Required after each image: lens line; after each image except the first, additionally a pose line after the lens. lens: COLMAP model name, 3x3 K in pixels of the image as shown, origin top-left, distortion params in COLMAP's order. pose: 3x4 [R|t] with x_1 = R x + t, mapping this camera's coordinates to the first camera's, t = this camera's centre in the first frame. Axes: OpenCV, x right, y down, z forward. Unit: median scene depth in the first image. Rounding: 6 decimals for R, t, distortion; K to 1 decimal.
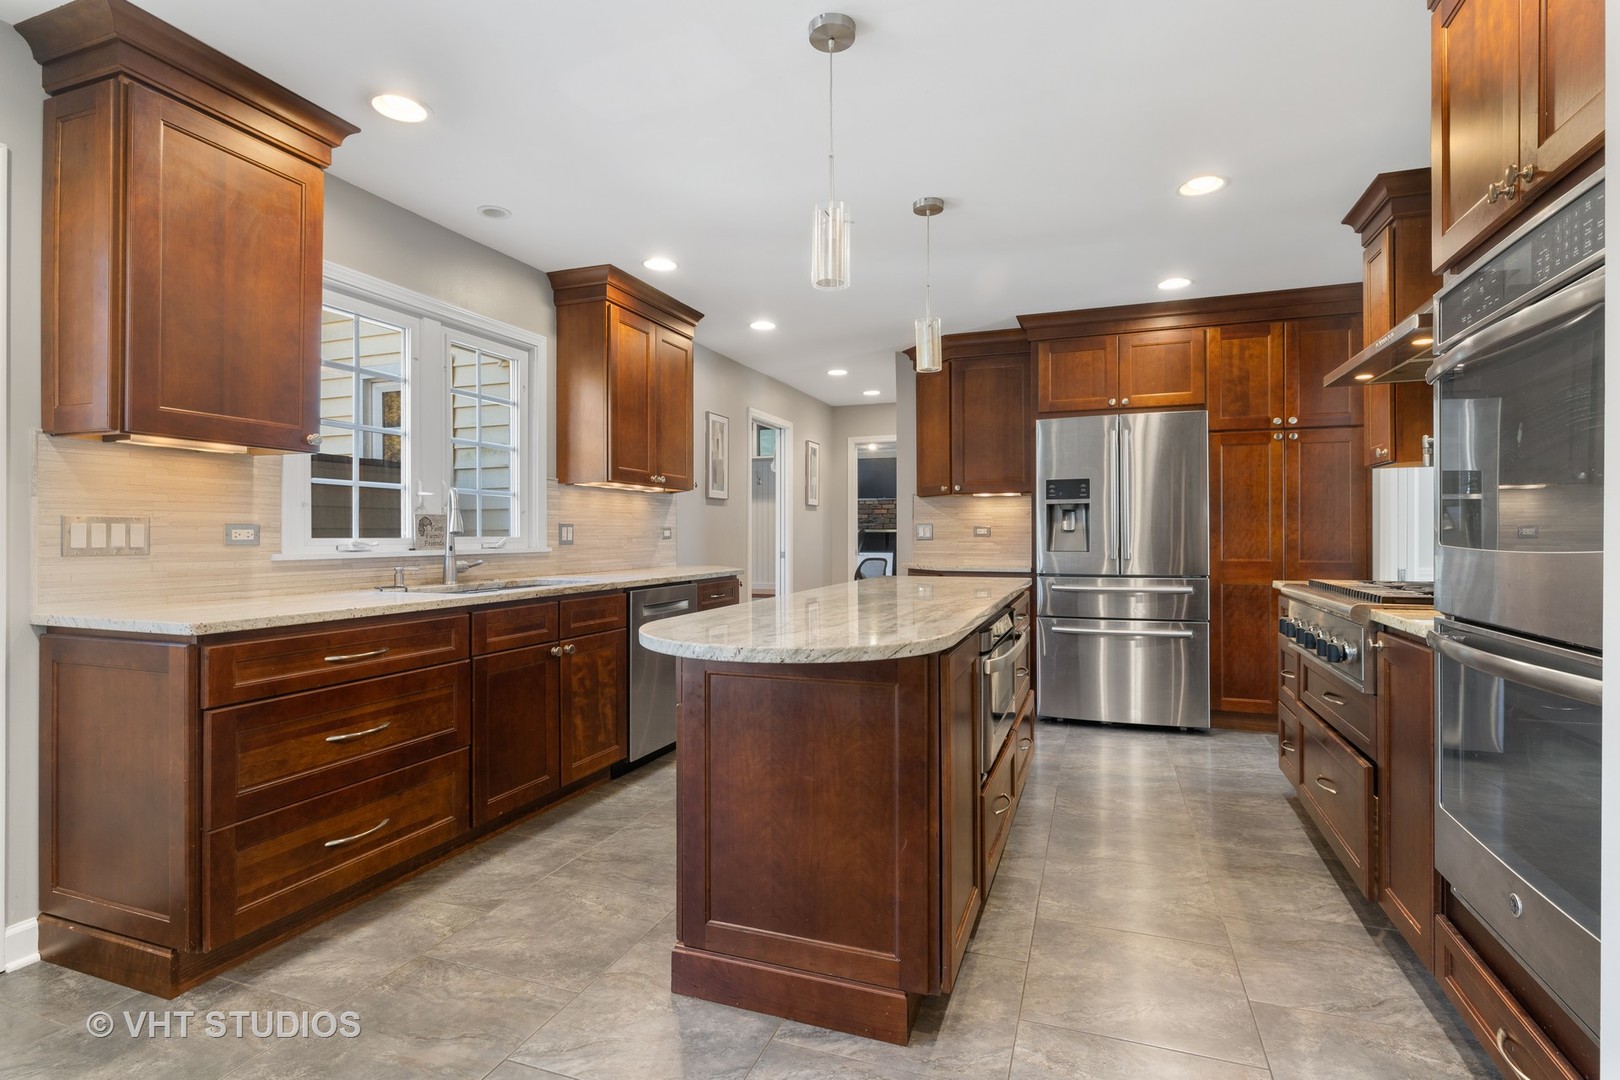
lens RADIAL K [[788.0, 0, 811.7], [0, 788.0, 536.9], [0, 0, 1]] dist [-0.002620, 0.000057]
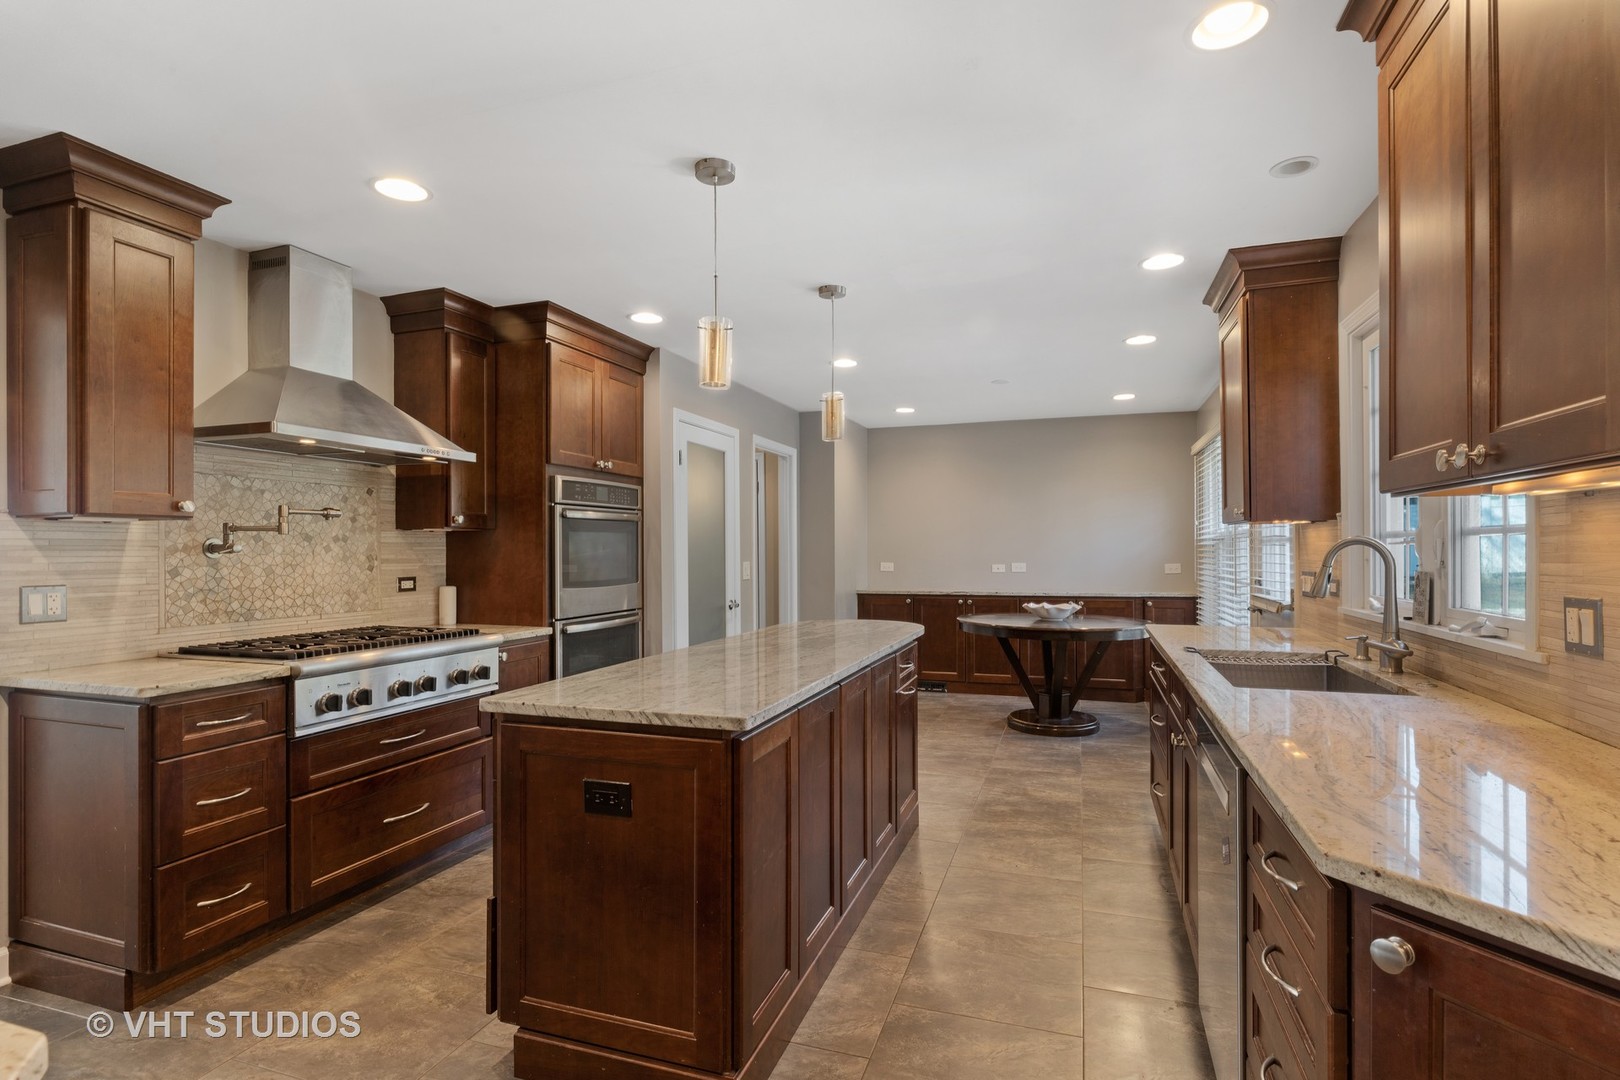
lens RADIAL K [[788.0, 0, 811.7], [0, 788.0, 545.4], [0, 0, 1]] dist [-0.002620, 0.000057]
pose [[-0.999667, 0.005533, -0.025207, 0.096825], [0.005634, 0.999976, -0.003946, -0.070070], [0.025185, -0.004087, -0.999674, 2.251044]]
